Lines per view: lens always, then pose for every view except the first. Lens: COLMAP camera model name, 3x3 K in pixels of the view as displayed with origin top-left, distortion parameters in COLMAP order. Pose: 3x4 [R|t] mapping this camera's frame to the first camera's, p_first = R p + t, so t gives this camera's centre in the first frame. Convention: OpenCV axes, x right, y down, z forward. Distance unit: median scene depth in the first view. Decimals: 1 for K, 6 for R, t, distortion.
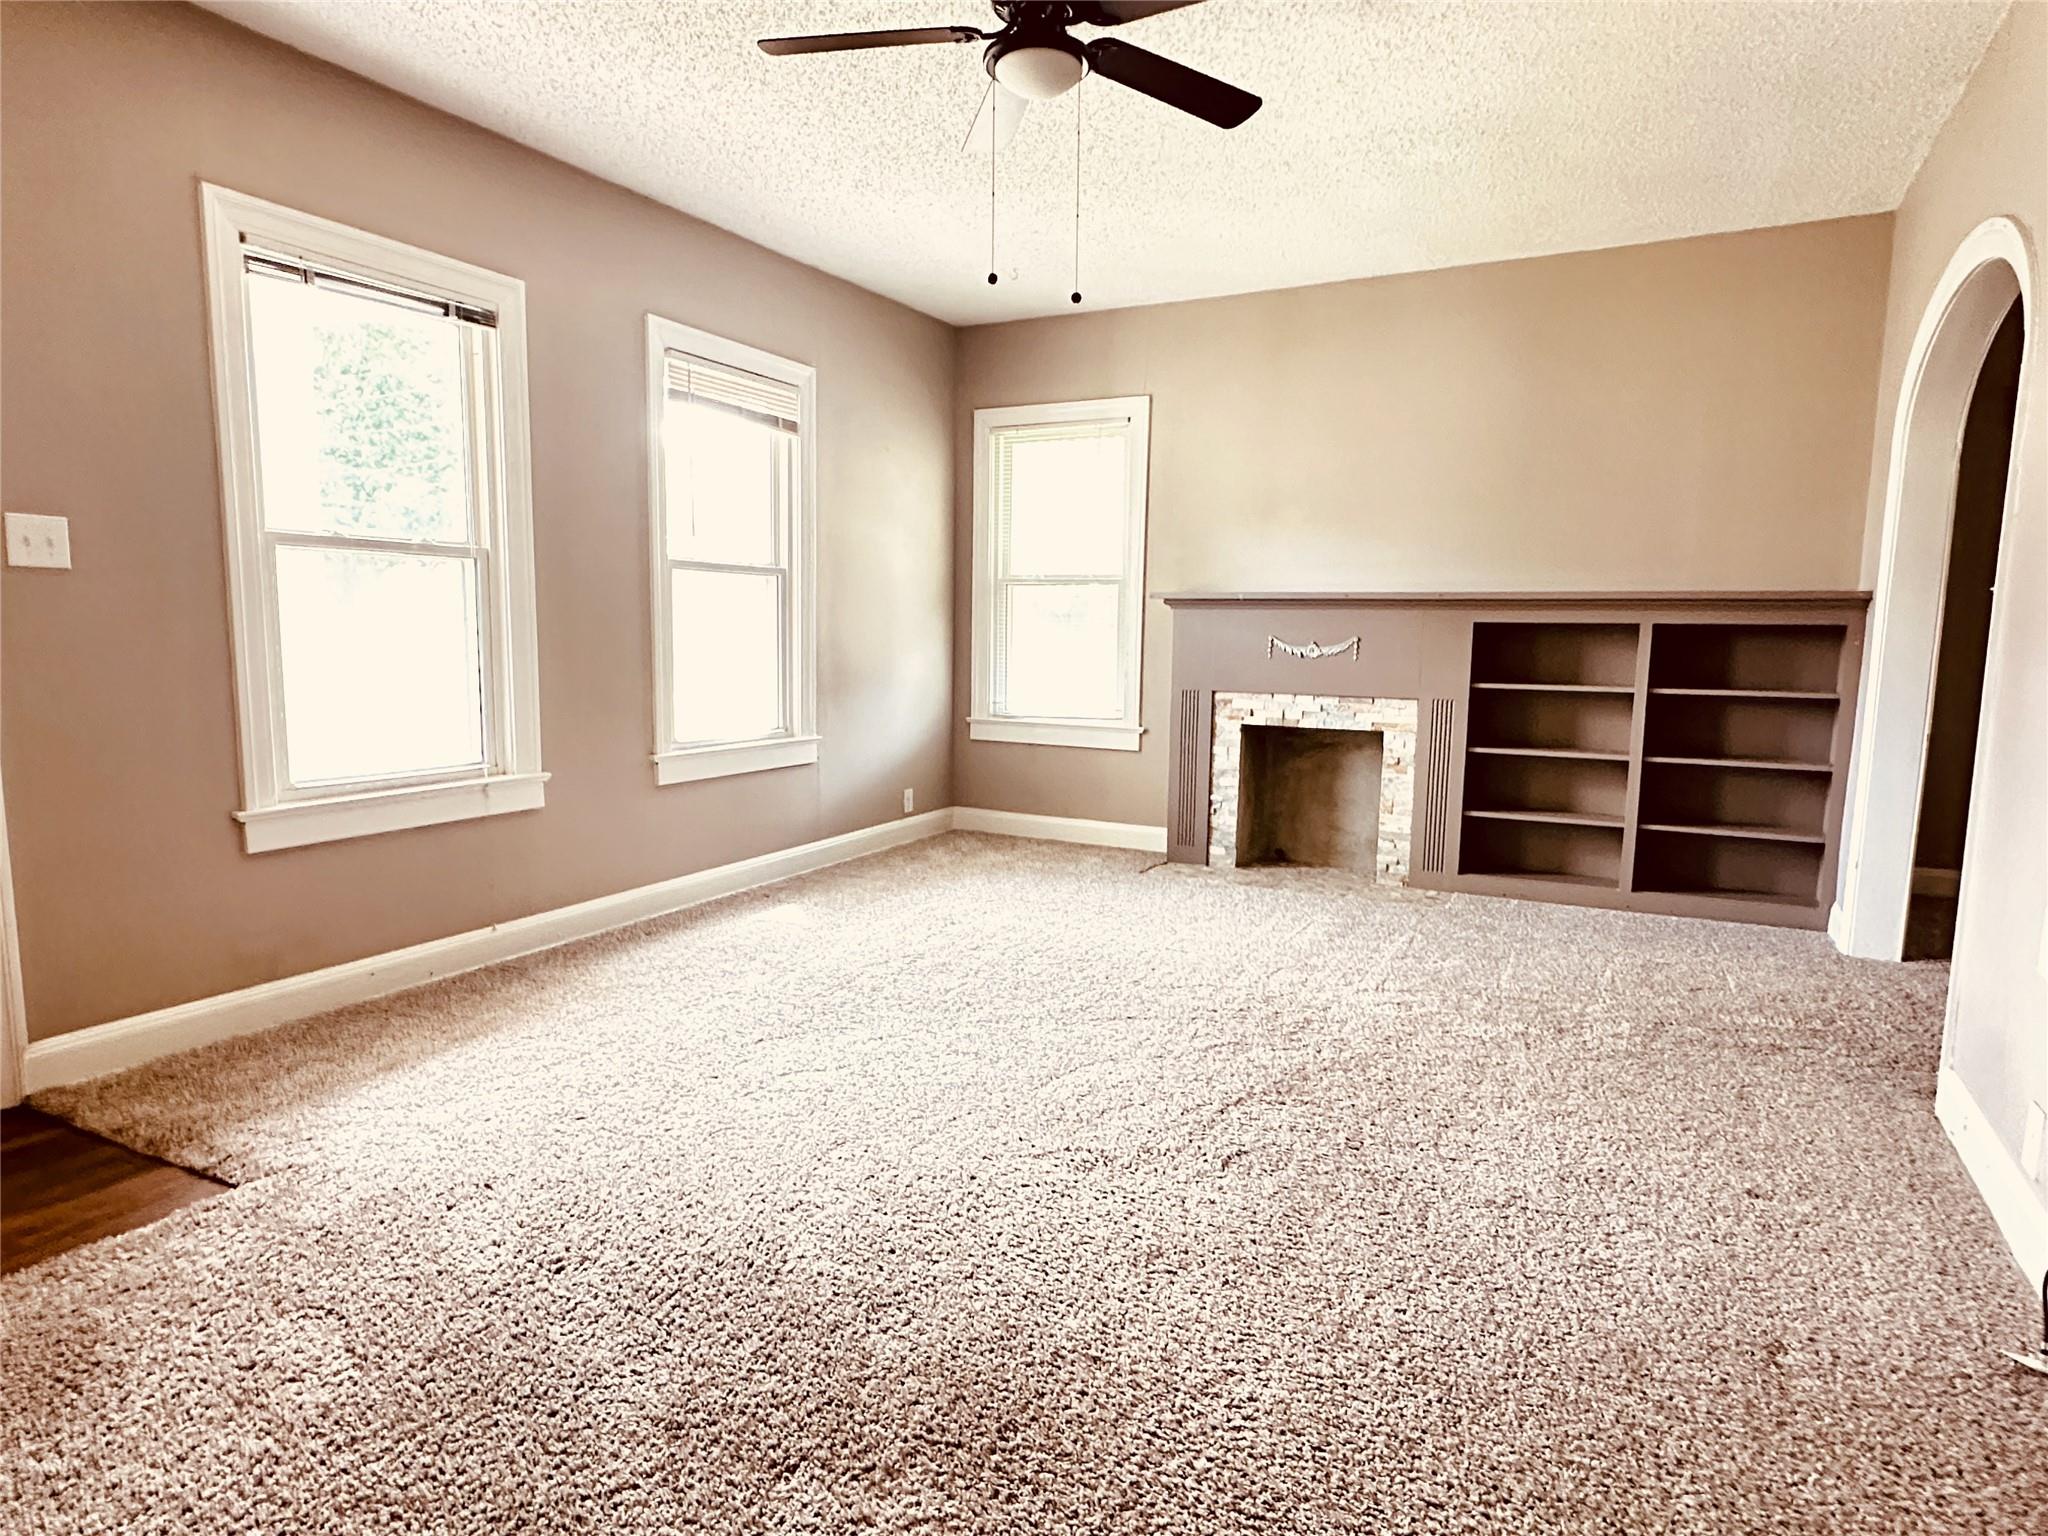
lens RADIAL K [[1181.7, 0, 1026.0], [0, 1181.7, 784.7], [0, 0, 1]] dist [-0.001866, -0.000097]
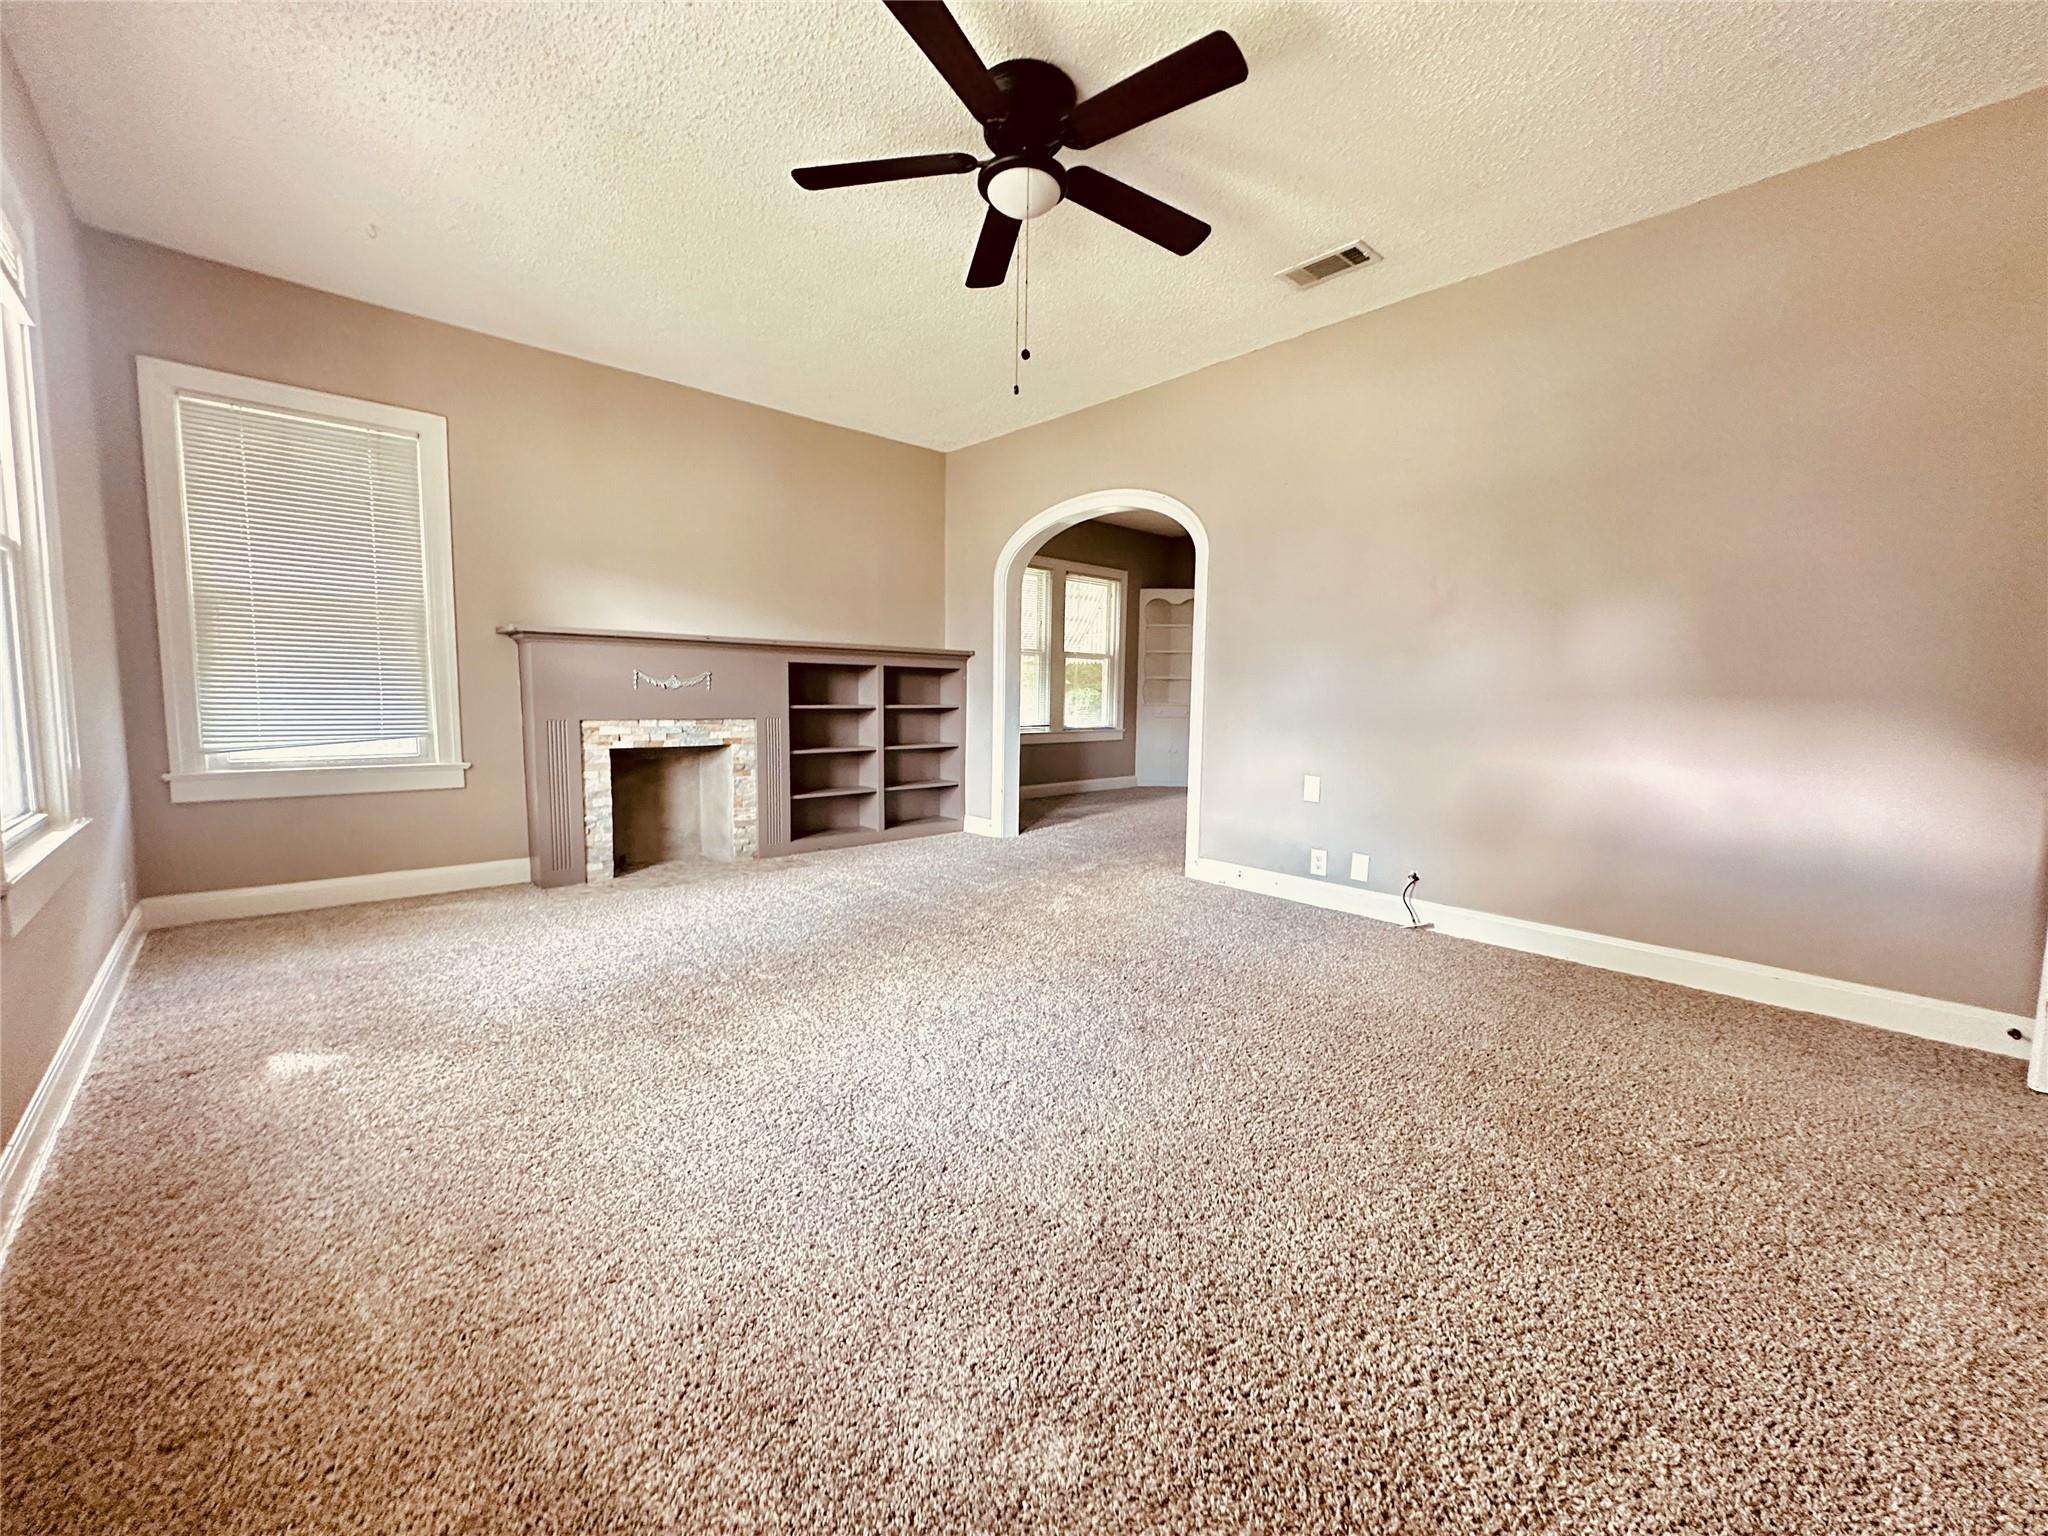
lens RADIAL K [[814.7, 0, 1021.3], [0, 814.7, 770.1], [0, 0, 1]] dist [-0.001359, 0.000045]
pose [[0.333946, -0.098970, 0.937382, -0.427443], [0.114673, 0.991351, 0.063815, -0.037568], [-0.935591, 0.086182, 0.342407, 0.394973]]
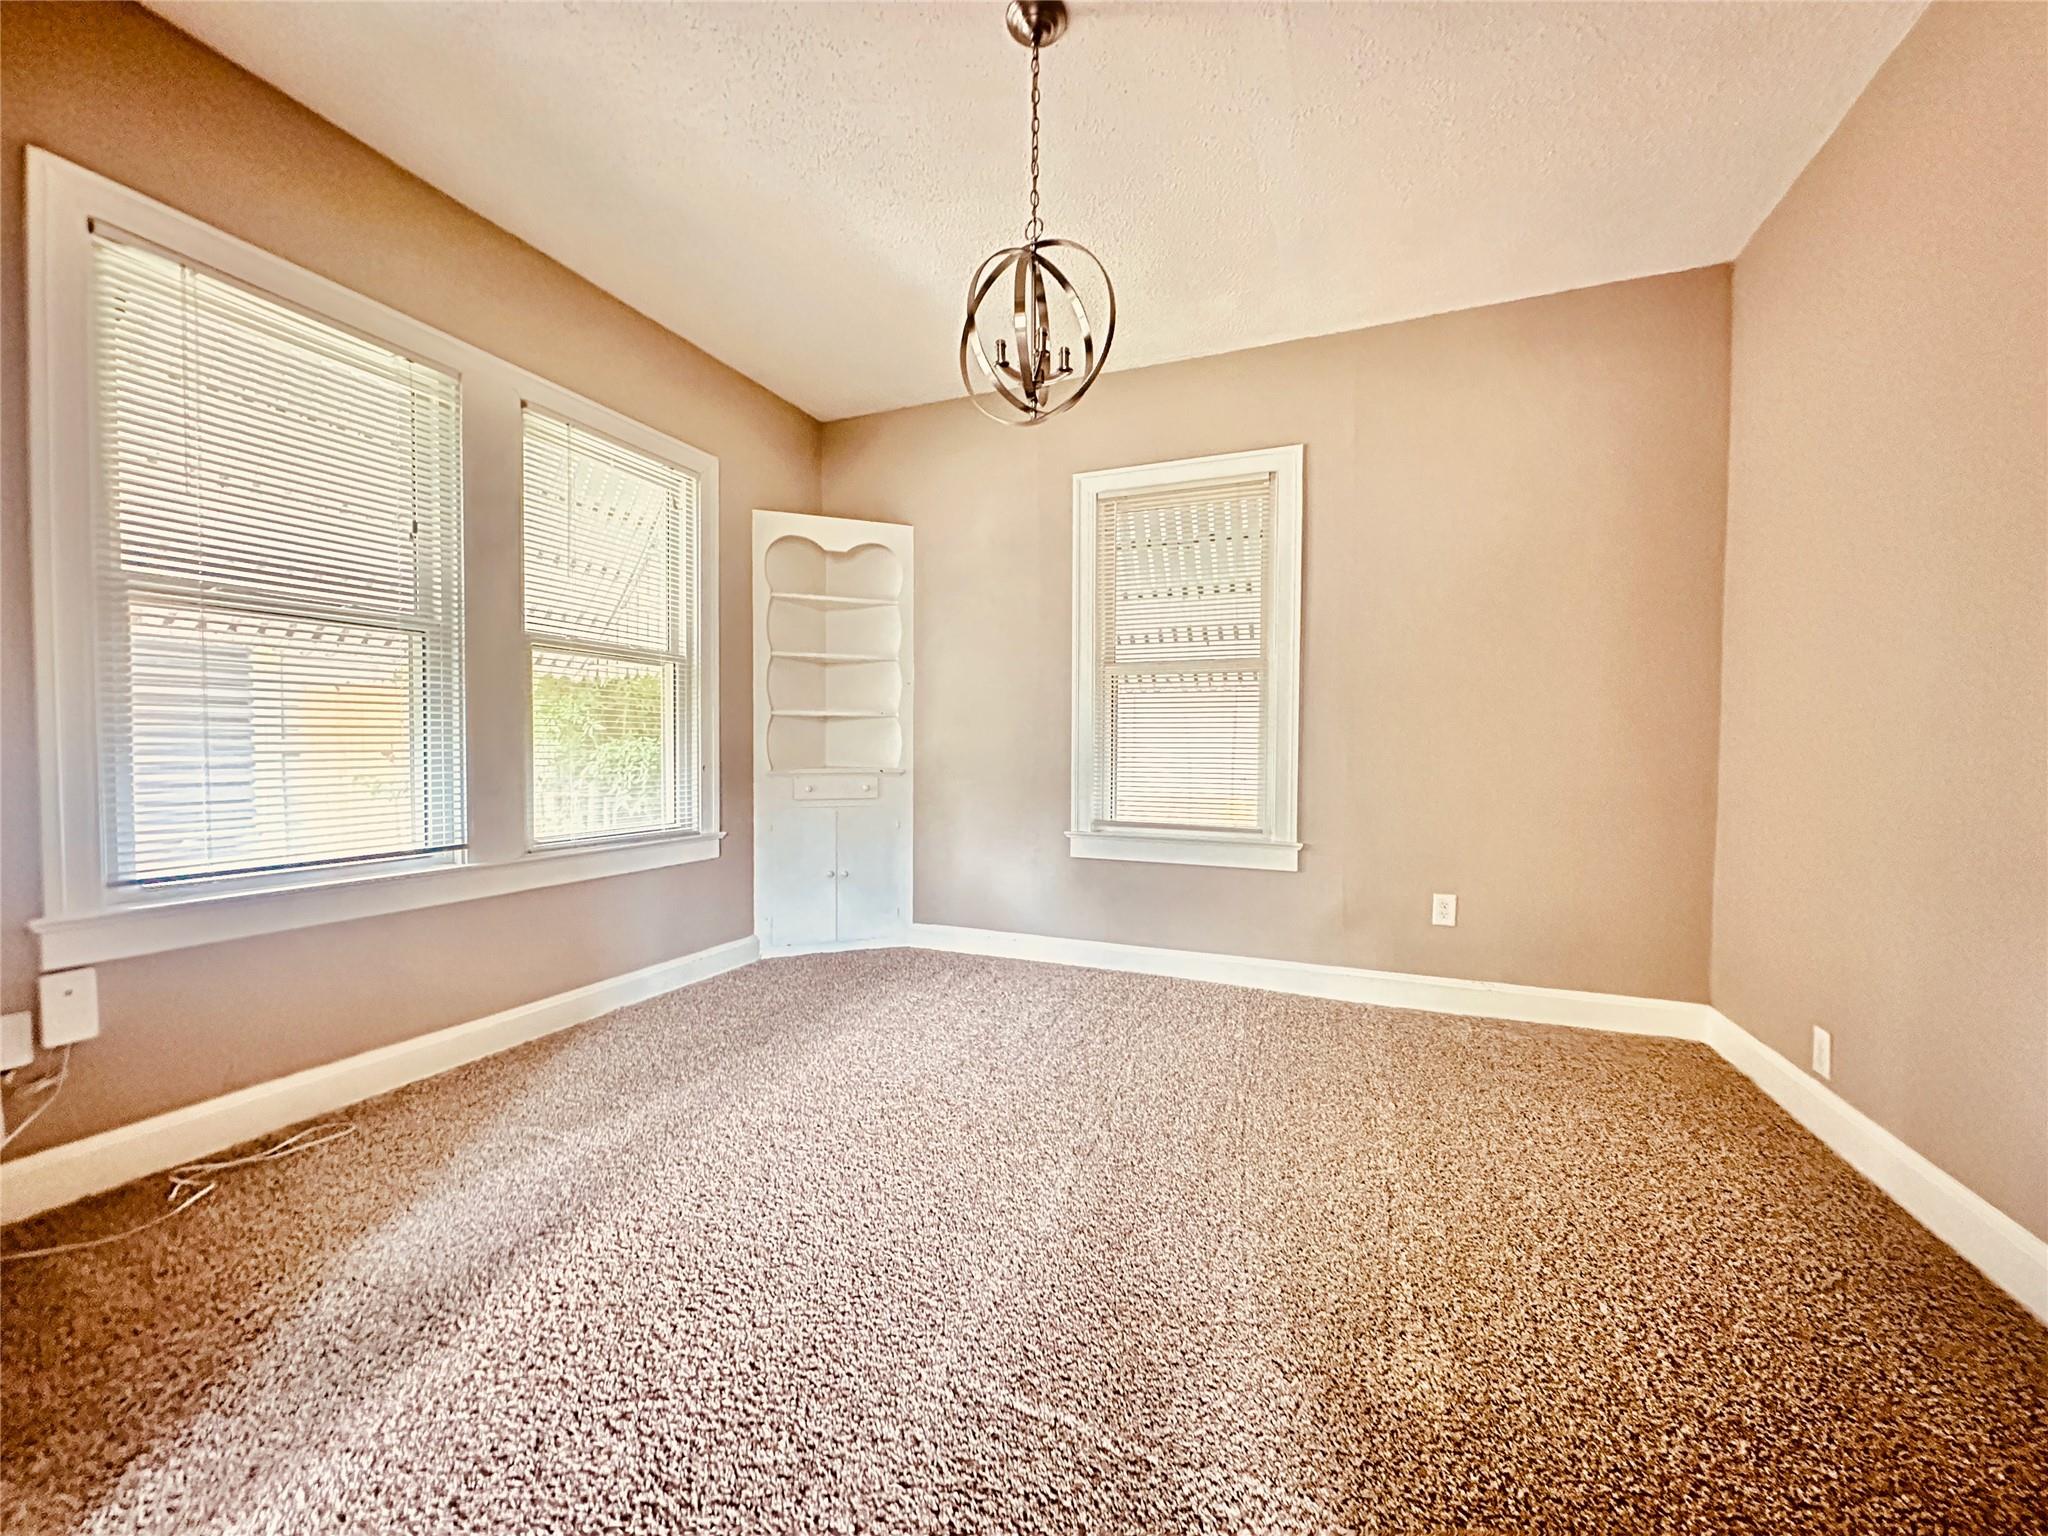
lens RADIAL K [[814.7, 0, 1021.3], [0, 814.7, 770.1], [0, 0, 1]] dist [-0.001359, 0.000045]
pose [[-0.085860, -0.038117, 0.995578, 0.477727], [0.123395, 0.991167, 0.048590, -0.045602], [-0.988636, 0.127021, -0.080398, 0.553405]]
